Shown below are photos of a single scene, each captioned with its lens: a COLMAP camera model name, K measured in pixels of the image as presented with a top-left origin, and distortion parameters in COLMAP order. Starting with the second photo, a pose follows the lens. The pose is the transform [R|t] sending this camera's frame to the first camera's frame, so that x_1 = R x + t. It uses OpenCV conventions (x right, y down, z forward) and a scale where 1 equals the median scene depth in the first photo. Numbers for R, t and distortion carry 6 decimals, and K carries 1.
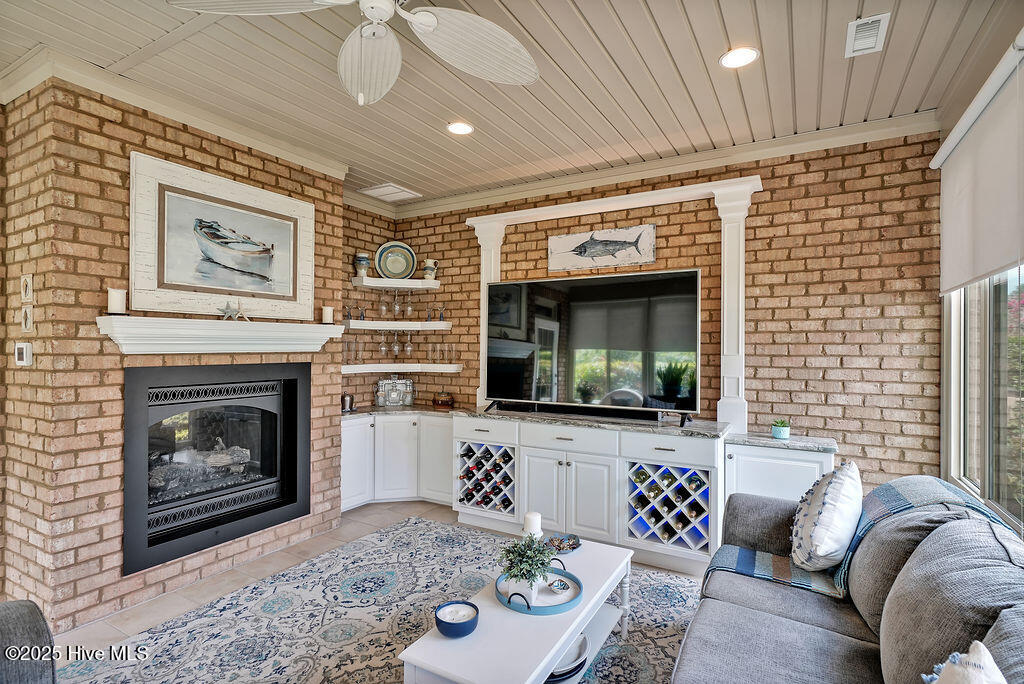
lens RADIAL K [[501.5, 0, 509.5], [0, 501.5, 347.1], [0, 0, 1]] dist [-0.013292, 0.000948]
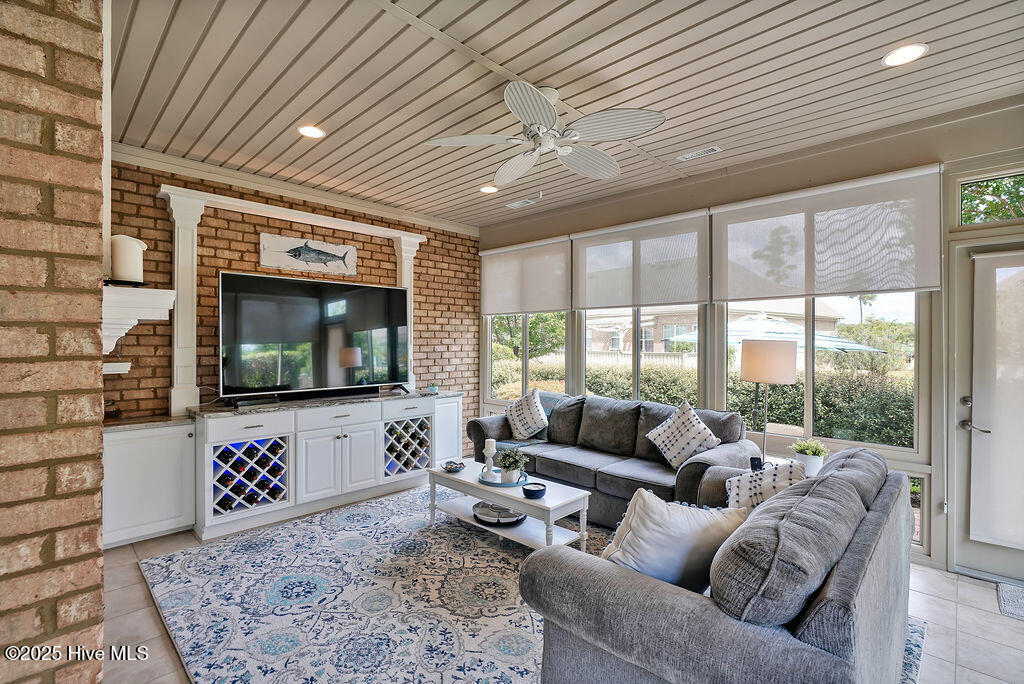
lens RADIAL K [[471.5, 0, 509.4], [0, 471.5, 338.7], [0, 0, 1]] dist [-0.016510, 0.003487]
pose [[0.247946, 0.002693, 0.968770, -0.864563], [-0.000160, 0.999996, -0.002739, -0.000127], [-0.968774, 0.000524, 0.247946, 0.320176]]
